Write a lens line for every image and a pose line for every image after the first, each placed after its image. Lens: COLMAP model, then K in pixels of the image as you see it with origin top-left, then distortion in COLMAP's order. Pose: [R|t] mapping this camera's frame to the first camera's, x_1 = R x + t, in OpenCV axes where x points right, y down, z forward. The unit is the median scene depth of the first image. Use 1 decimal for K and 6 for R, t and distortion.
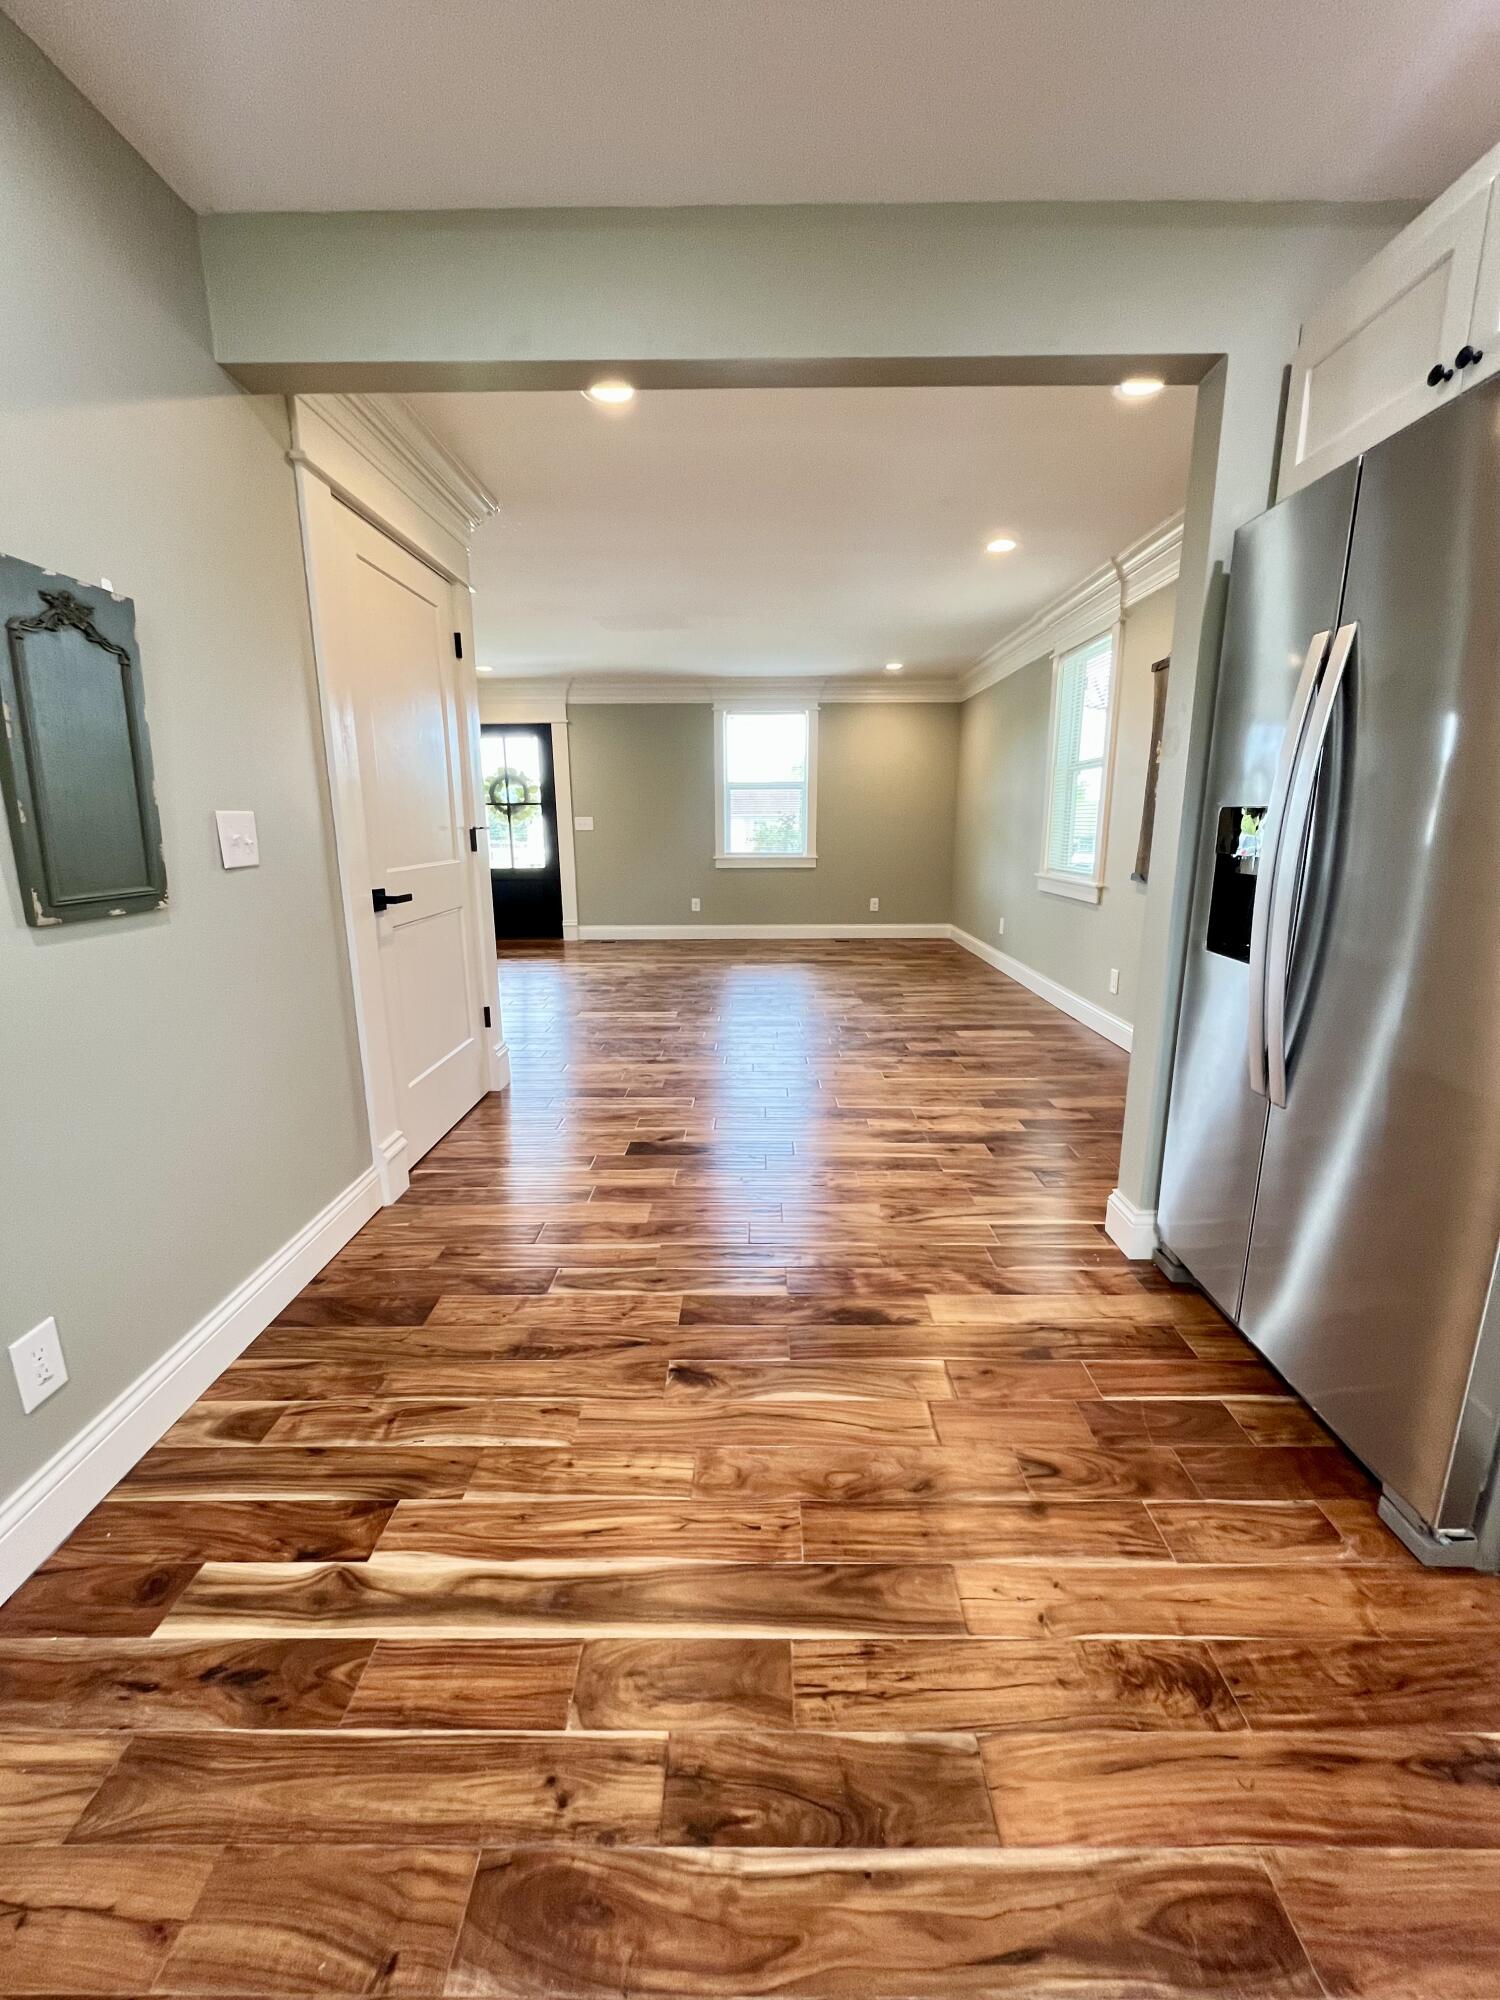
lens RADIAL K [[803.5, 0, 754.5], [0, 803.5, 988.0], [0, 0, 1]] dist [-0.002420, -0.000023]
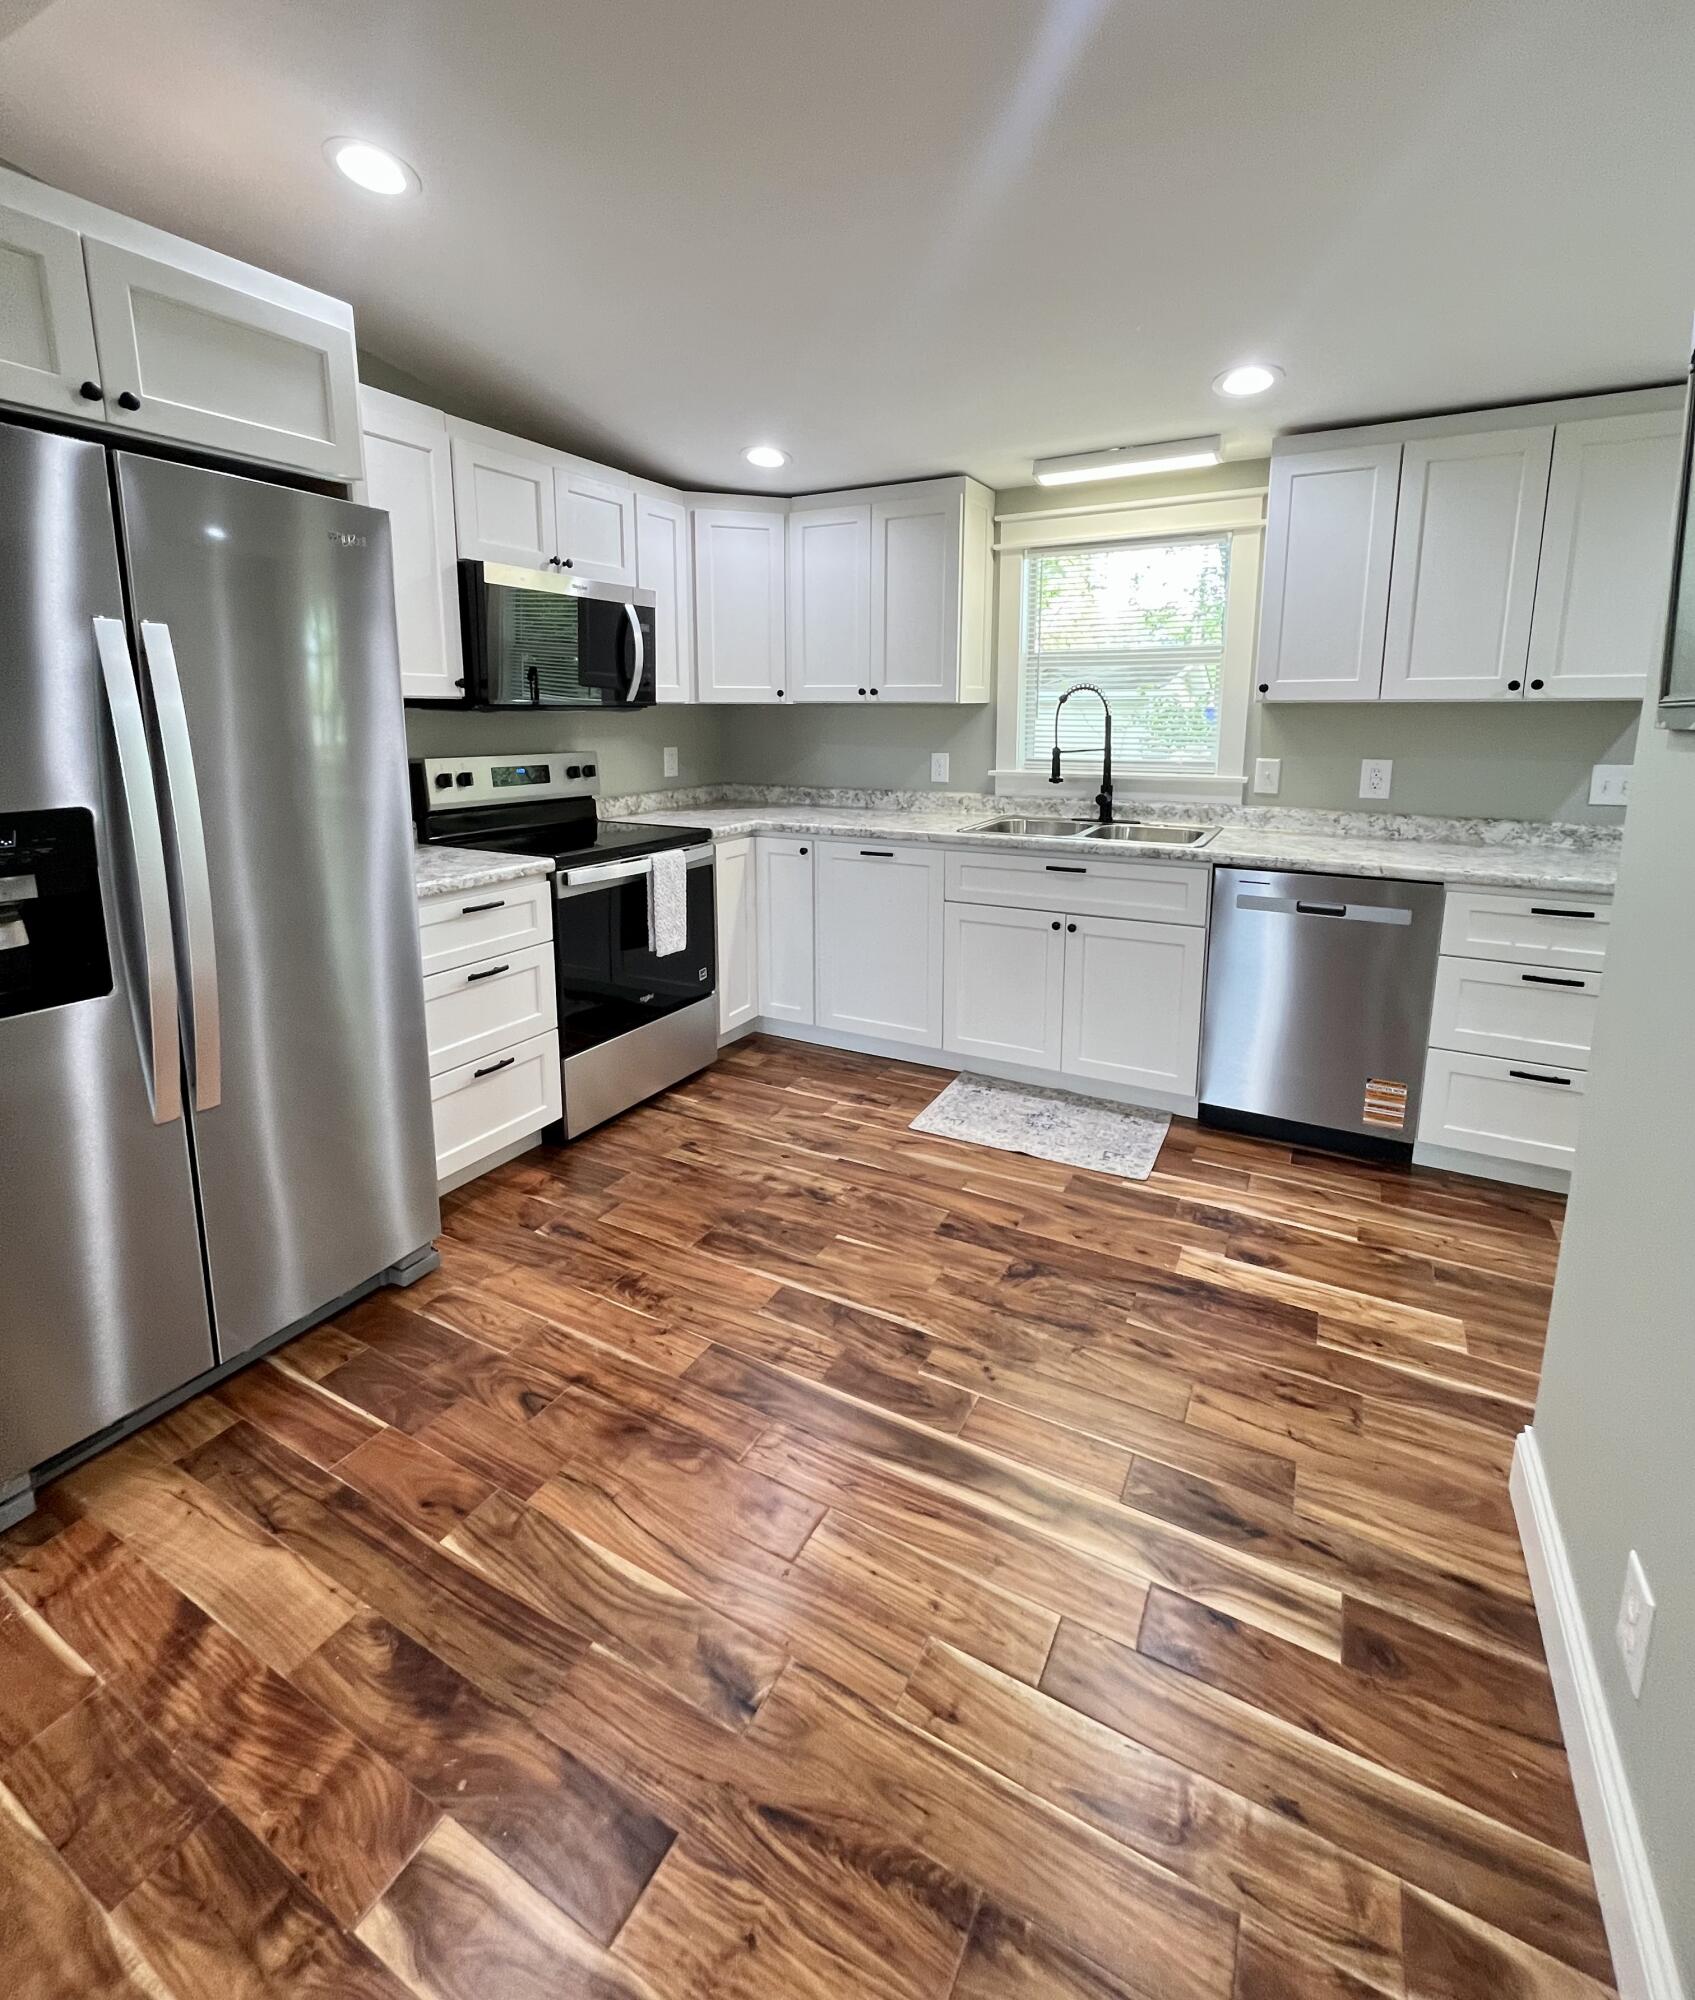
lens RADIAL K [[903.0, 0, 829.7], [0, 903.0, 858.4], [0, 0, 1]] dist [-0.001745, -0.000824]
pose [[-0.869746, -0.075372, 0.487709, -0.577883], [0.107576, 0.935546, 0.336425, -0.492422], [-0.481631, 0.345070, -0.805579, 1.676577]]
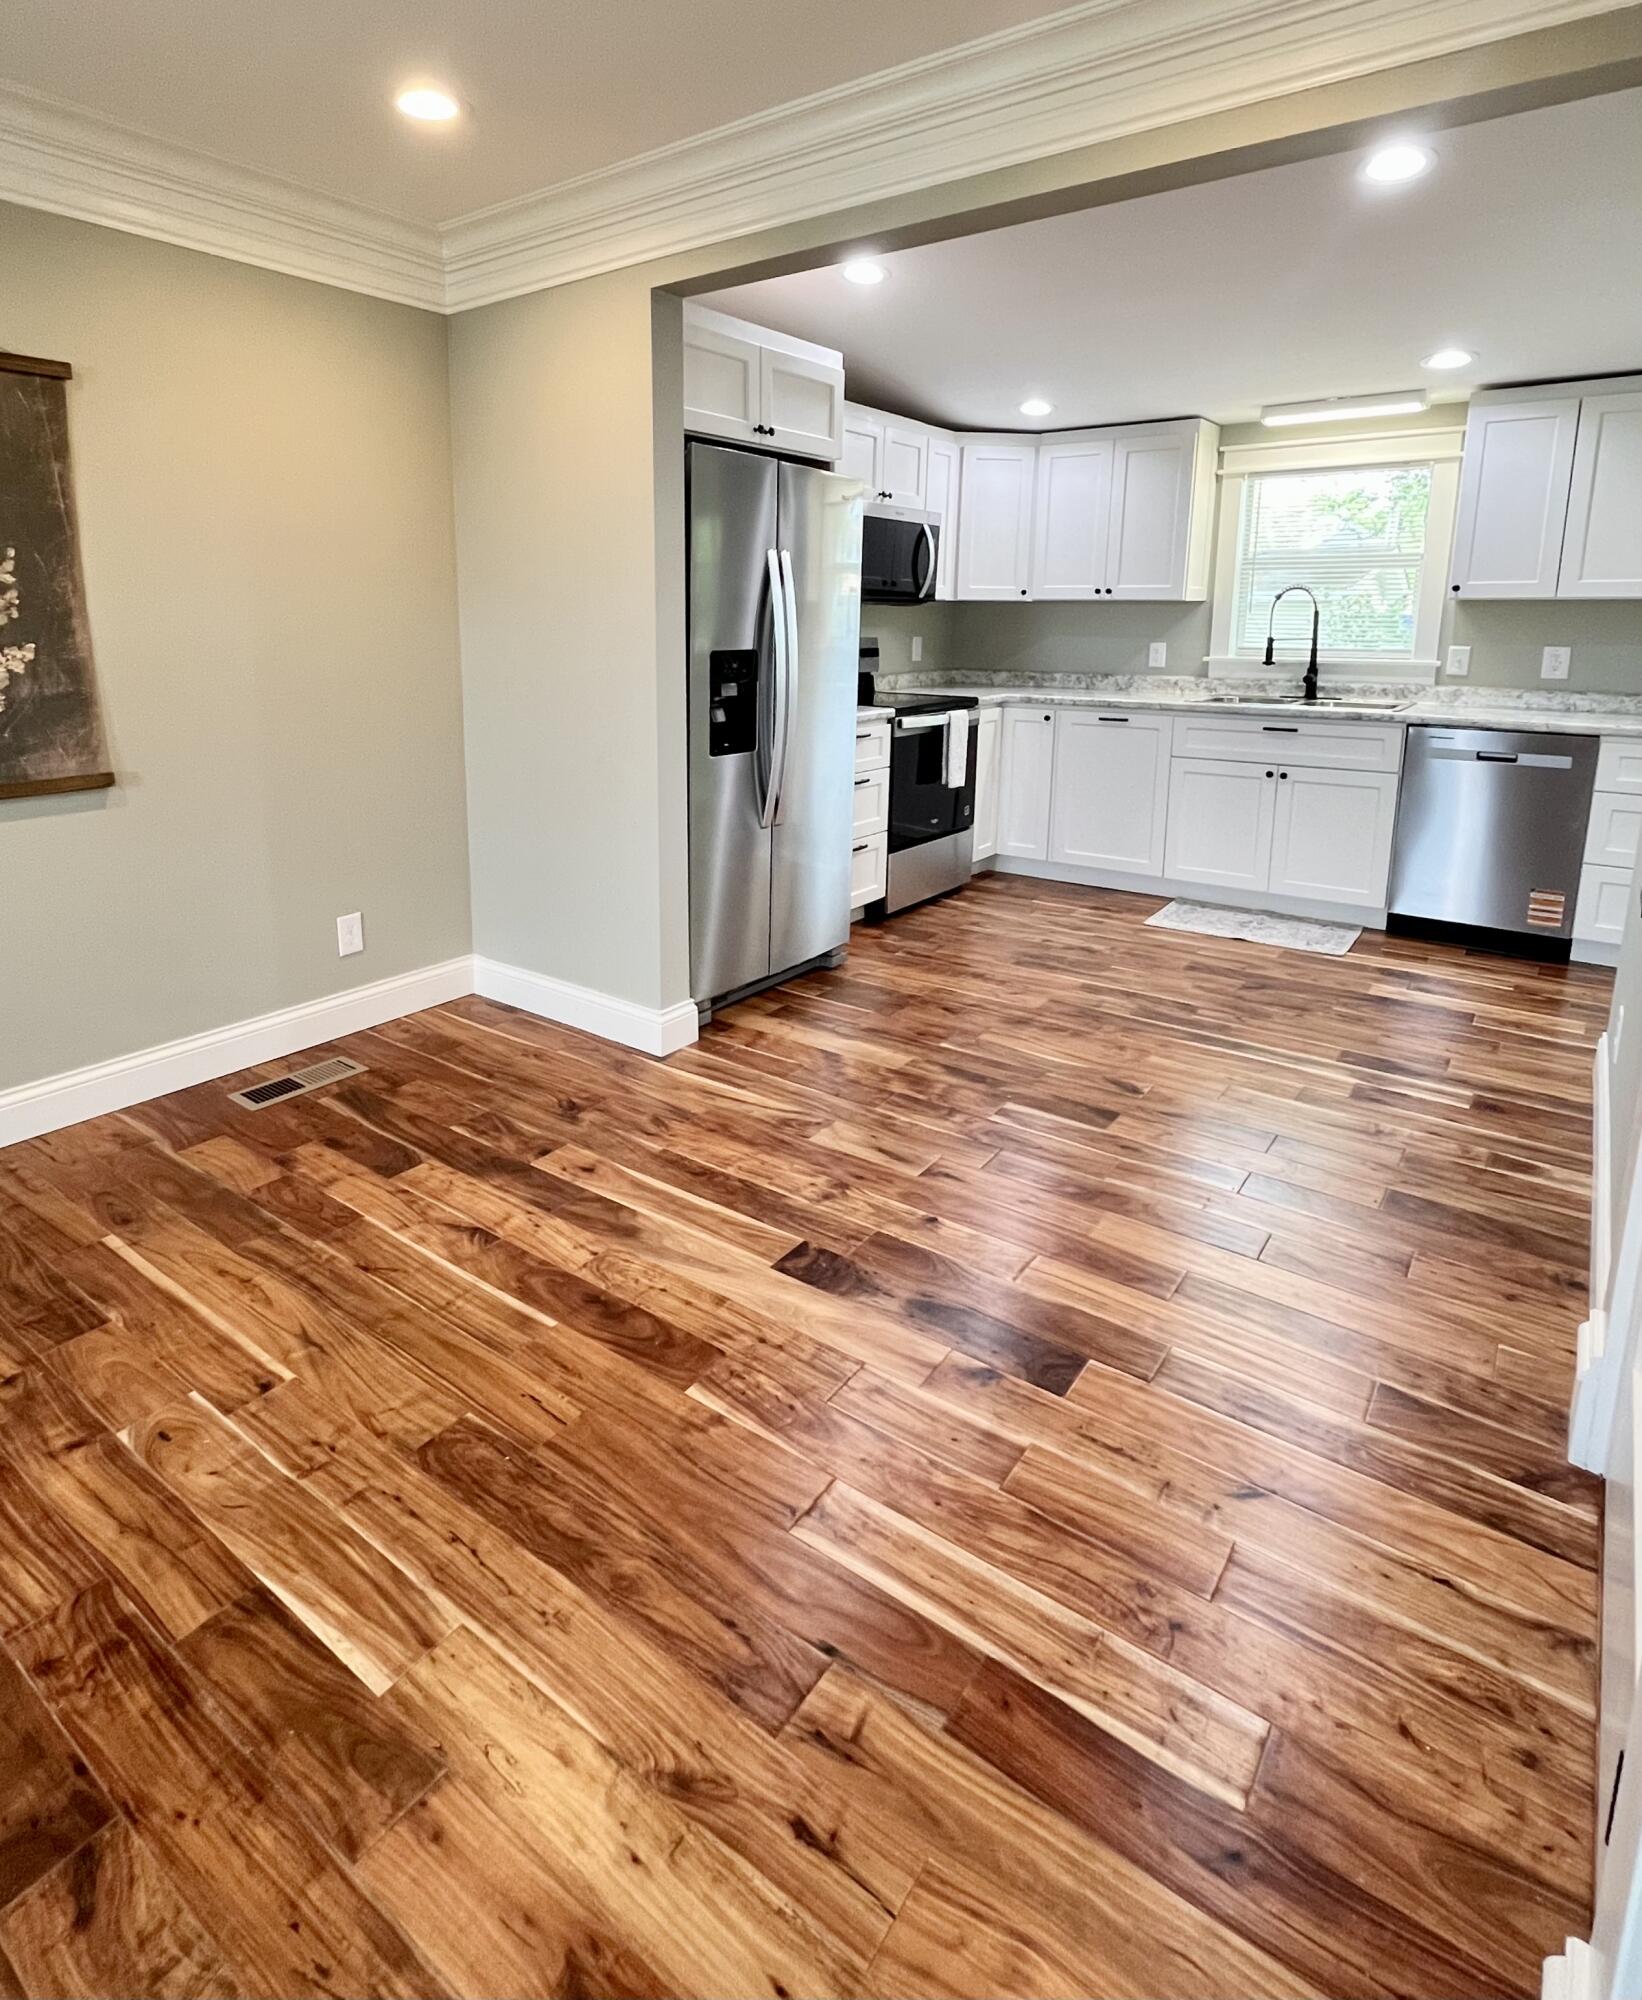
lens RADIAL K [[1061.1, 0, 704.2], [0, 1061.1, 790.5], [0, 0, 1]] dist [-0.003046, 0.001184]
pose [[-0.763744, -0.105242, 0.636882, -0.761607], [0.133748, 0.939412, 0.315622, -0.771000], [-0.631511, 0.326236, -0.703394, 3.156291]]
